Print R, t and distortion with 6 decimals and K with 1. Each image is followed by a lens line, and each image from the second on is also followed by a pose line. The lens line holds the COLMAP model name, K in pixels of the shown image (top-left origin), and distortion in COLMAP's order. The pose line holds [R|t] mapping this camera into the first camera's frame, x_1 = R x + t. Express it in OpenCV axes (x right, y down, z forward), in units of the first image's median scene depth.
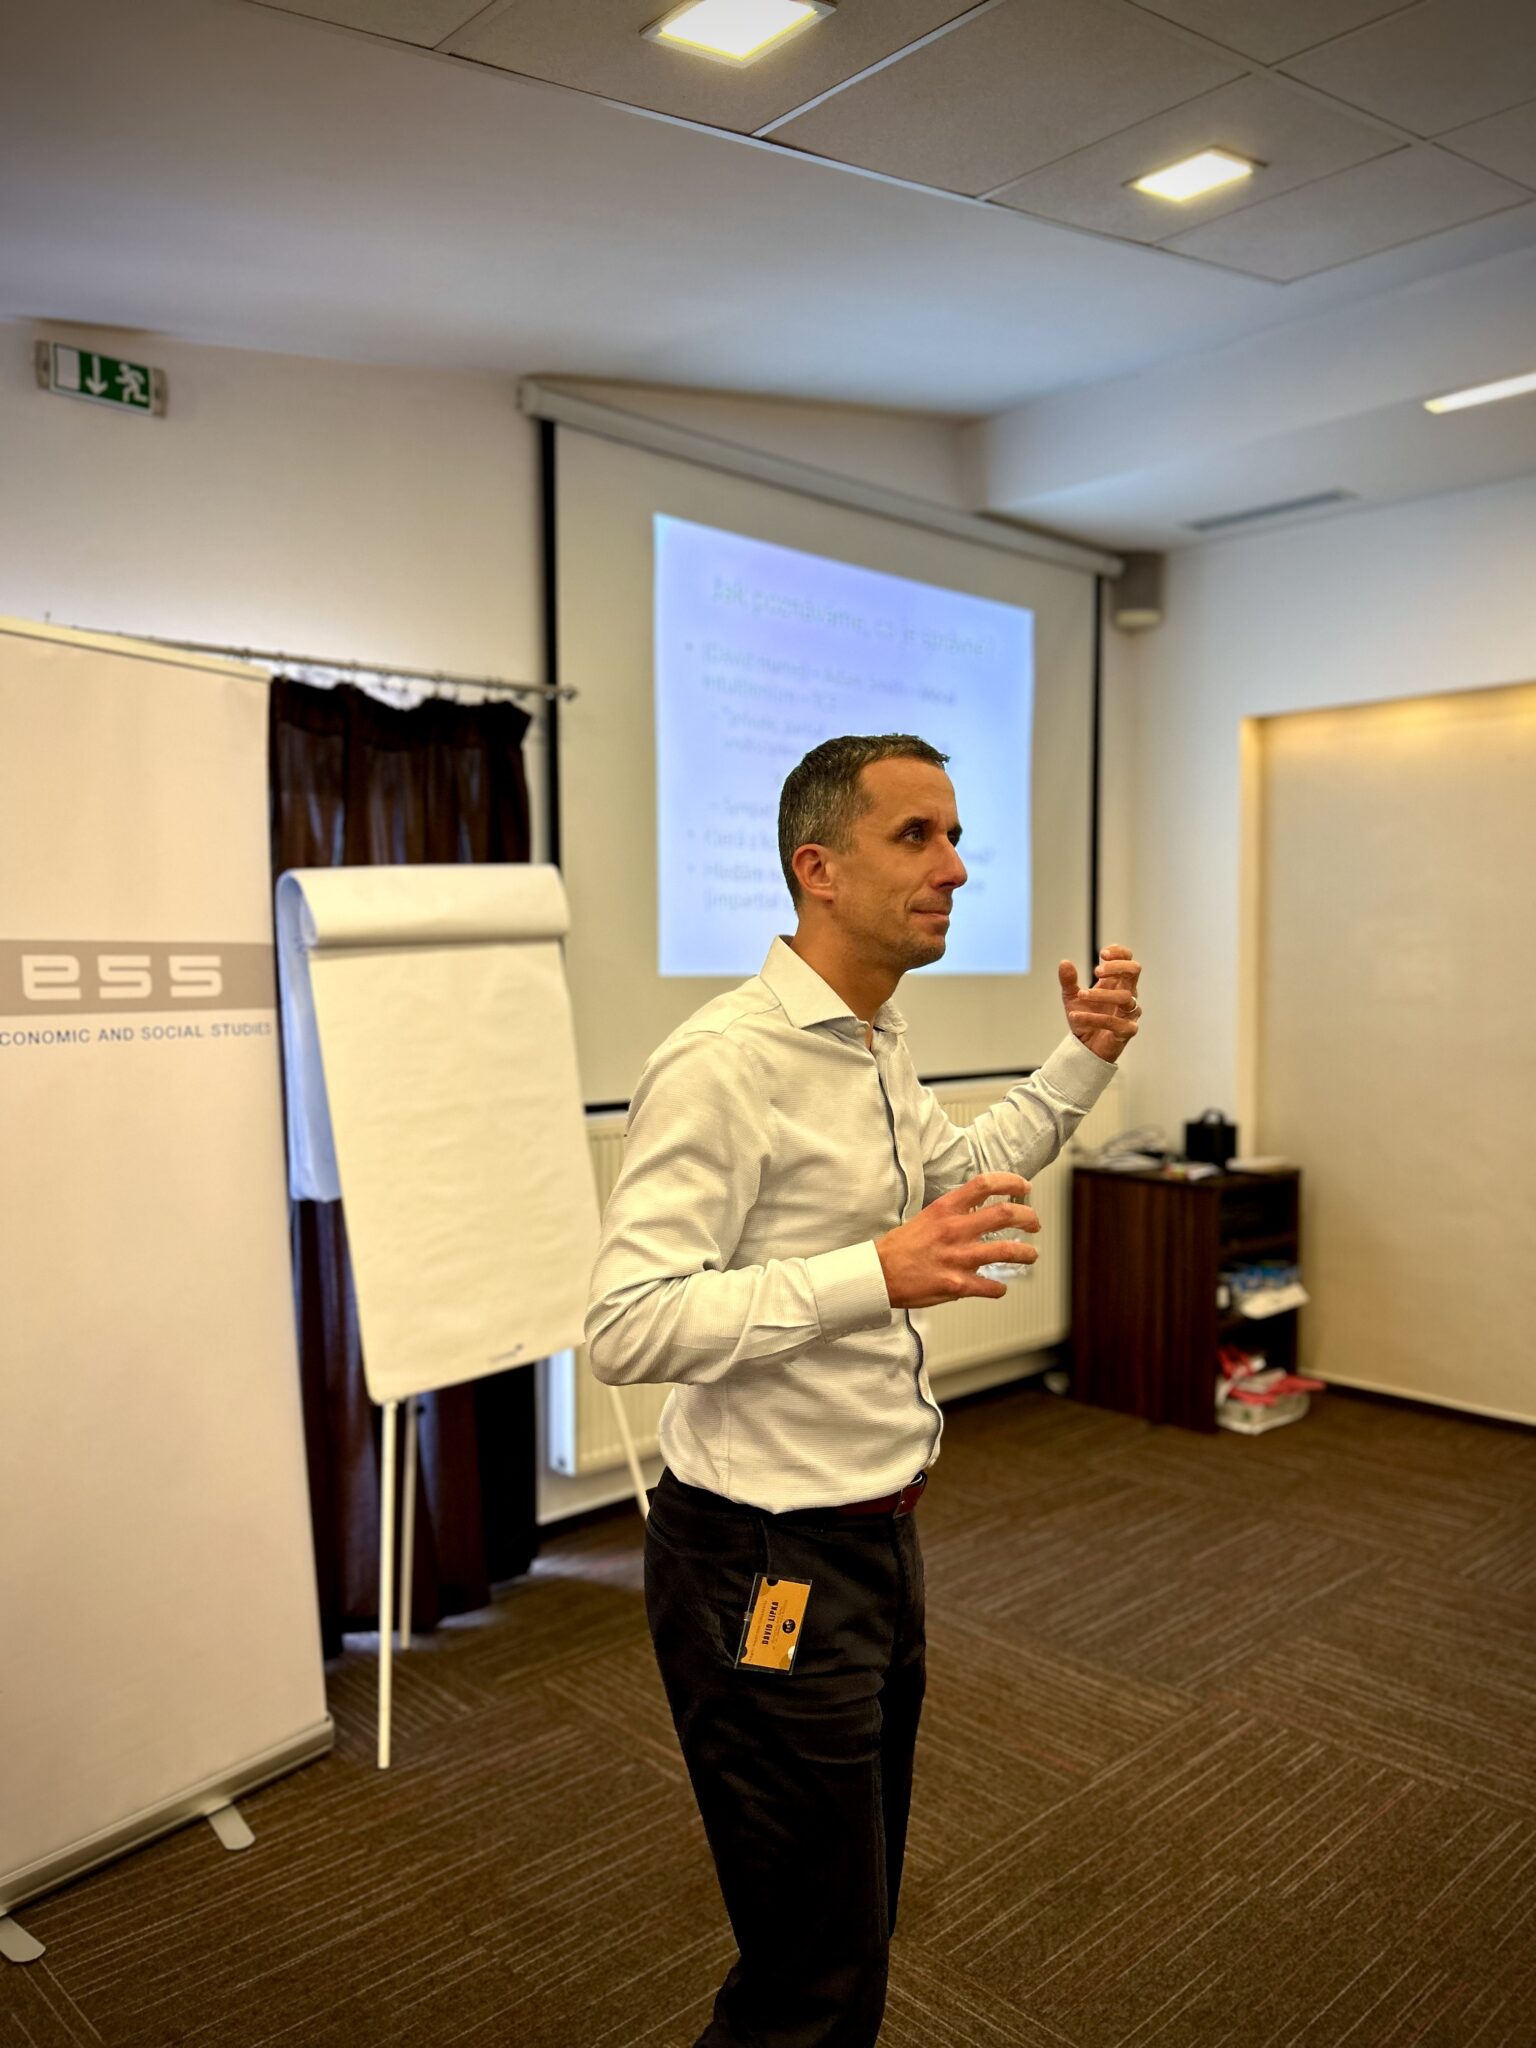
lens RADIAL K [[1556.3, 0, 771.4], [0, 1556.3, 1039.7], [0, 0, 1]] dist [0.051304, -0.044786]
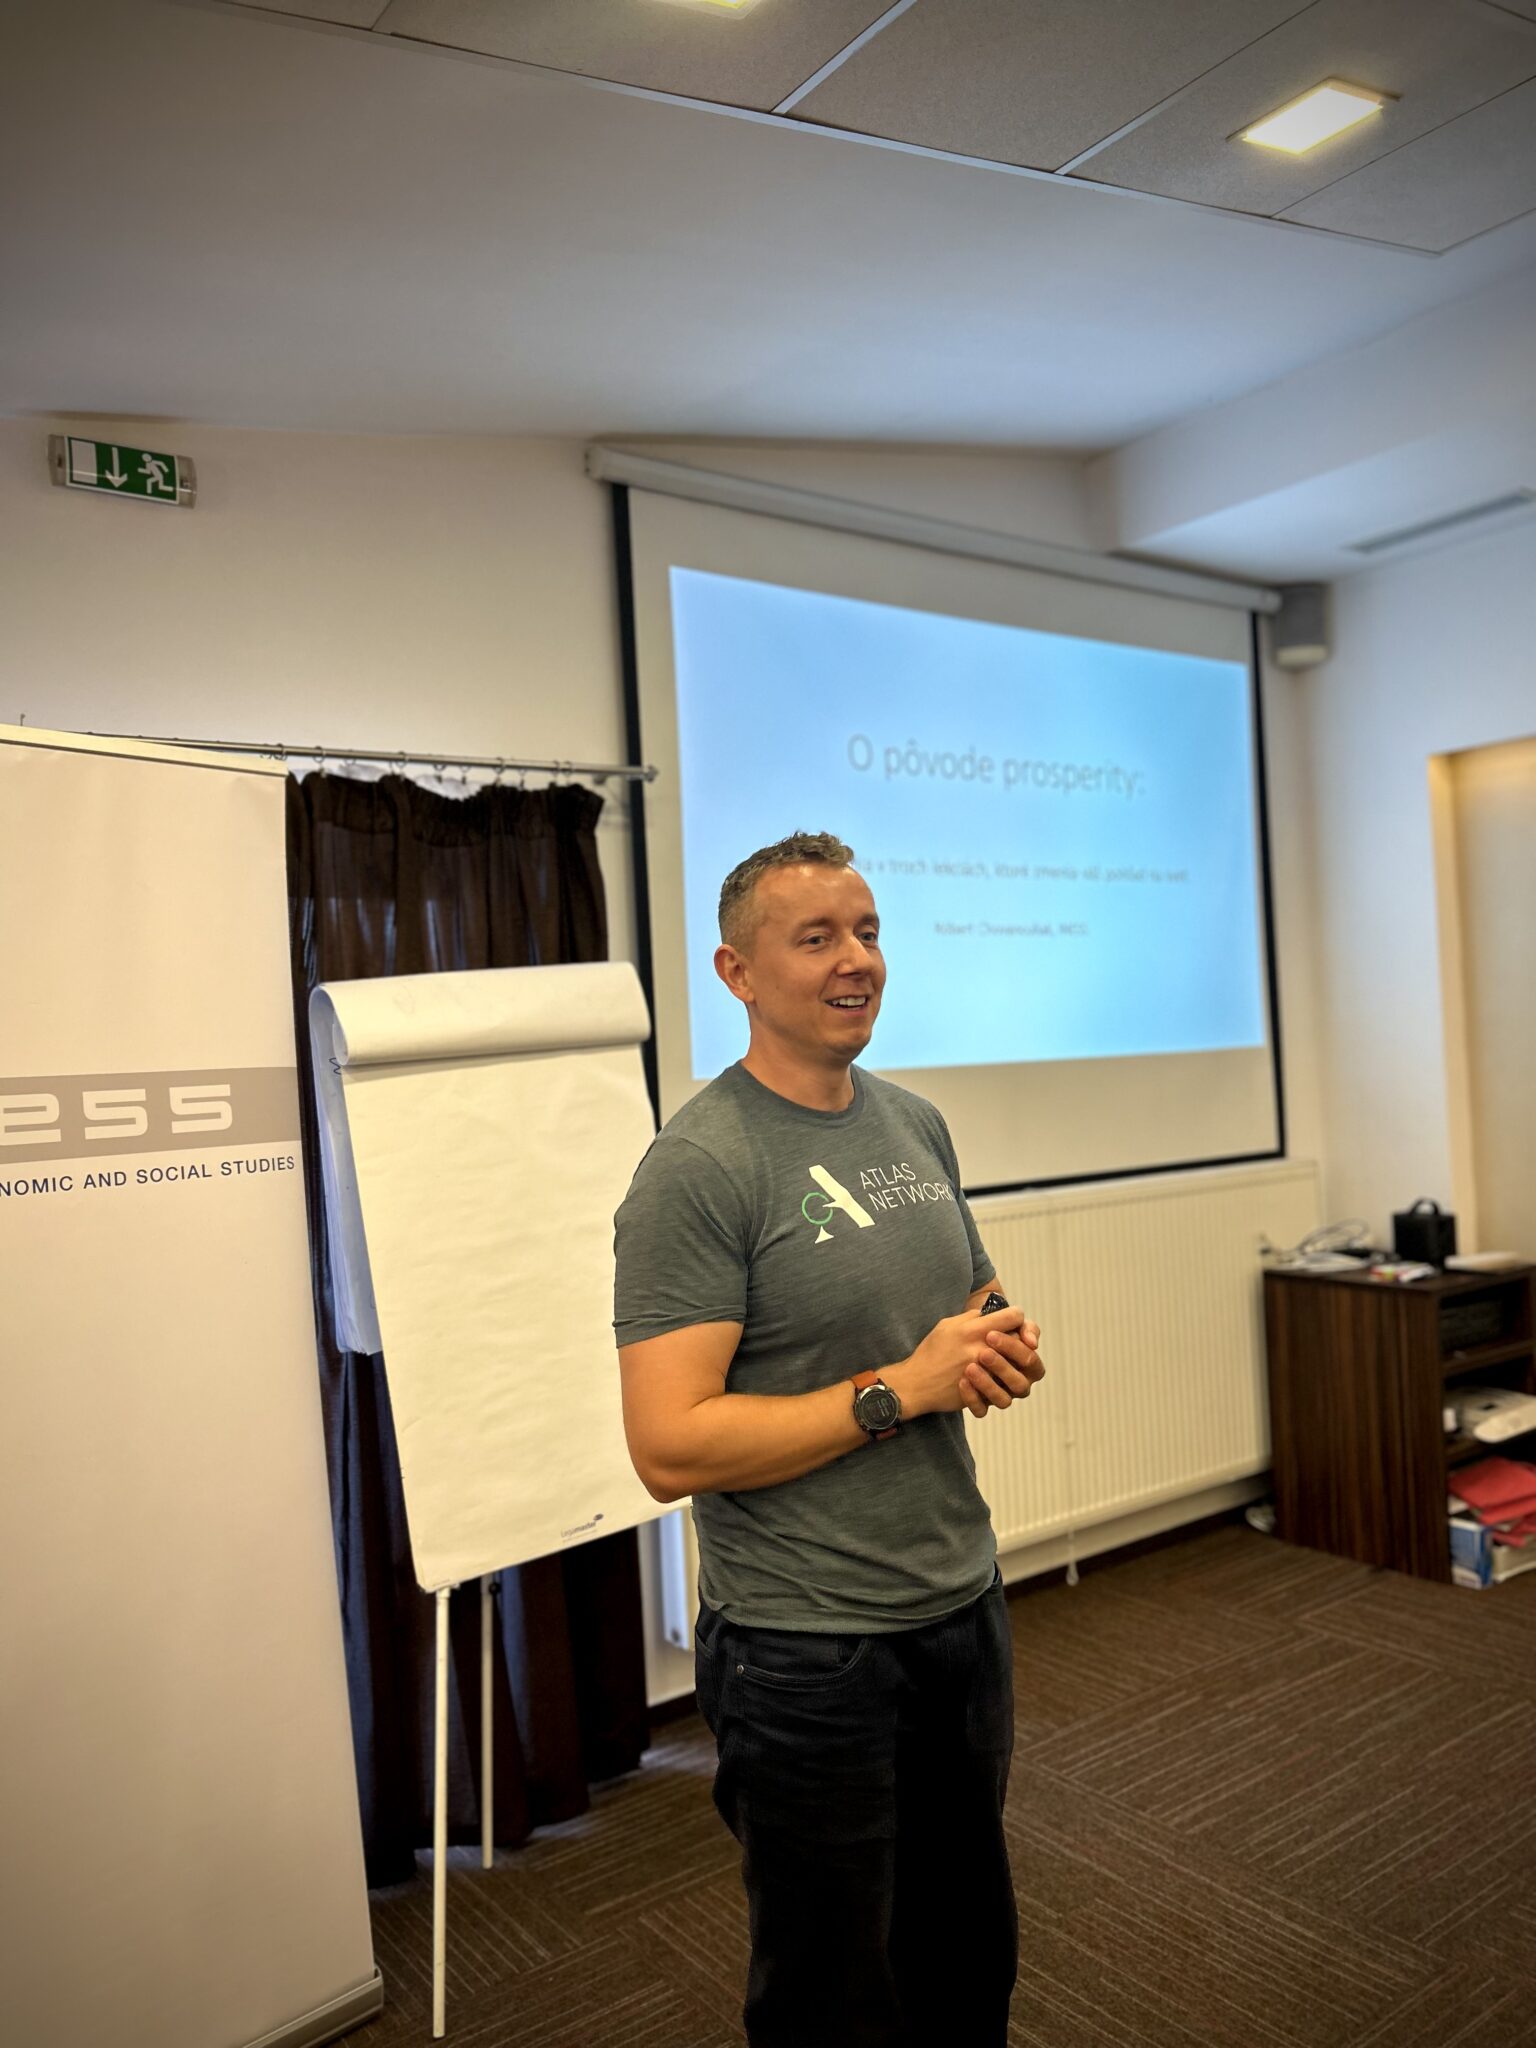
lens RADIAL K [[1556.3, 0, 786.2], [0, 1556.3, 1032.0], [0, 0, 1]] dist [0.051304, -0.044786]
pose [[0.992213, -0.047604, -0.115098, 0.056040], [0.040541, 0.997193, -0.062943, -0.012639], [0.117772, 0.057787, 0.991358, 0.138176]]
